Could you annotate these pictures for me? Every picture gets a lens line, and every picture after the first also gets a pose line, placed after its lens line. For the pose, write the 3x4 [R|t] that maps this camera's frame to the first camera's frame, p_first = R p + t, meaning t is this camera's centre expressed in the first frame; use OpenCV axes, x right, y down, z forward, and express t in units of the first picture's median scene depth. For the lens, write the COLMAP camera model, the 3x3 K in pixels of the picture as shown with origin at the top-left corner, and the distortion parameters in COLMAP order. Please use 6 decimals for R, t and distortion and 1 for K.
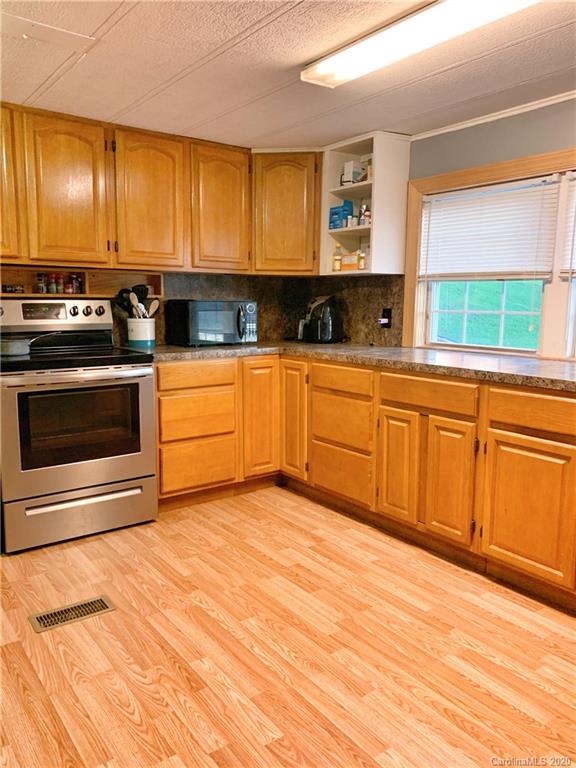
lens RADIAL K [[580.8, 0, 287.0], [0, 580.8, 386.3], [0, 0, 1]] dist [0.022292, -0.031212]
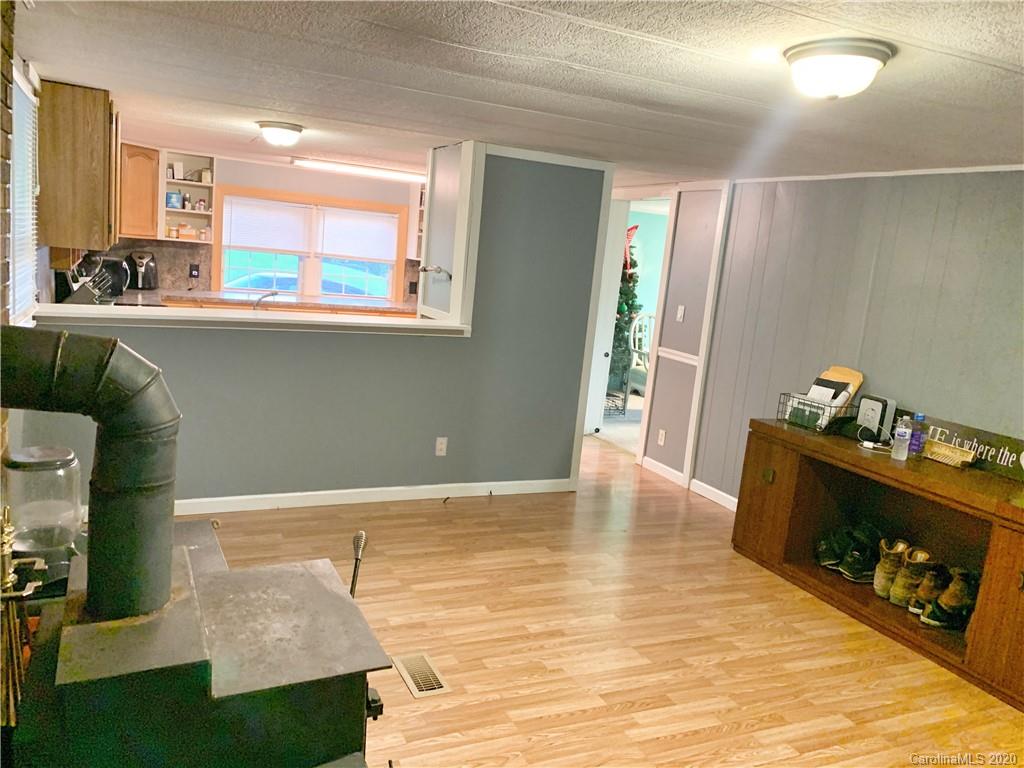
lens RADIAL K [[774.4, 0, 509.7], [0, 774.4, 380.0], [0, 0, 1]] dist [0.022292, -0.031212]
pose [[0.200656, -0.154897, 0.967339, -1.893153], [0.049544, 0.987762, 0.147891, -0.114709], [-0.978408, 0.018251, 0.205874, -0.195612]]
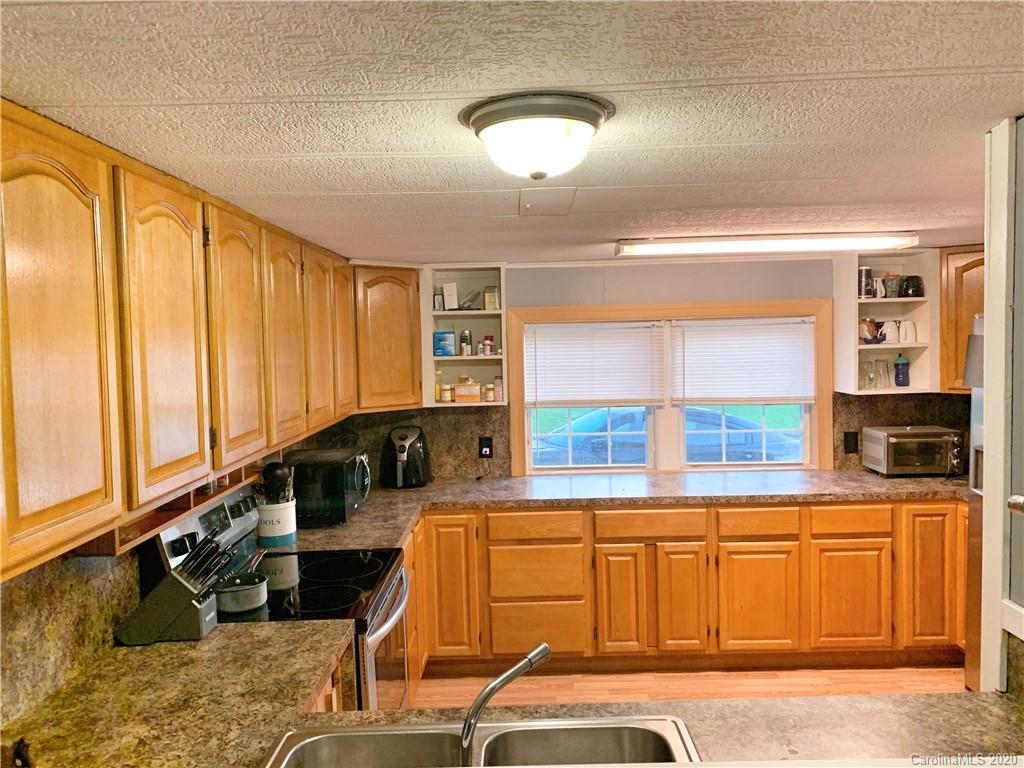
lens RADIAL K [[774.4, 0, 511.9], [0, 774.4, 376.0], [0, 0, 1]] dist [0.022292, -0.031212]
pose [[0.603583, -0.064892, 0.794655, -0.912646], [0.144433, 0.989092, -0.028934, -0.223352], [-0.784109, 0.132238, 0.606371, 0.253931]]
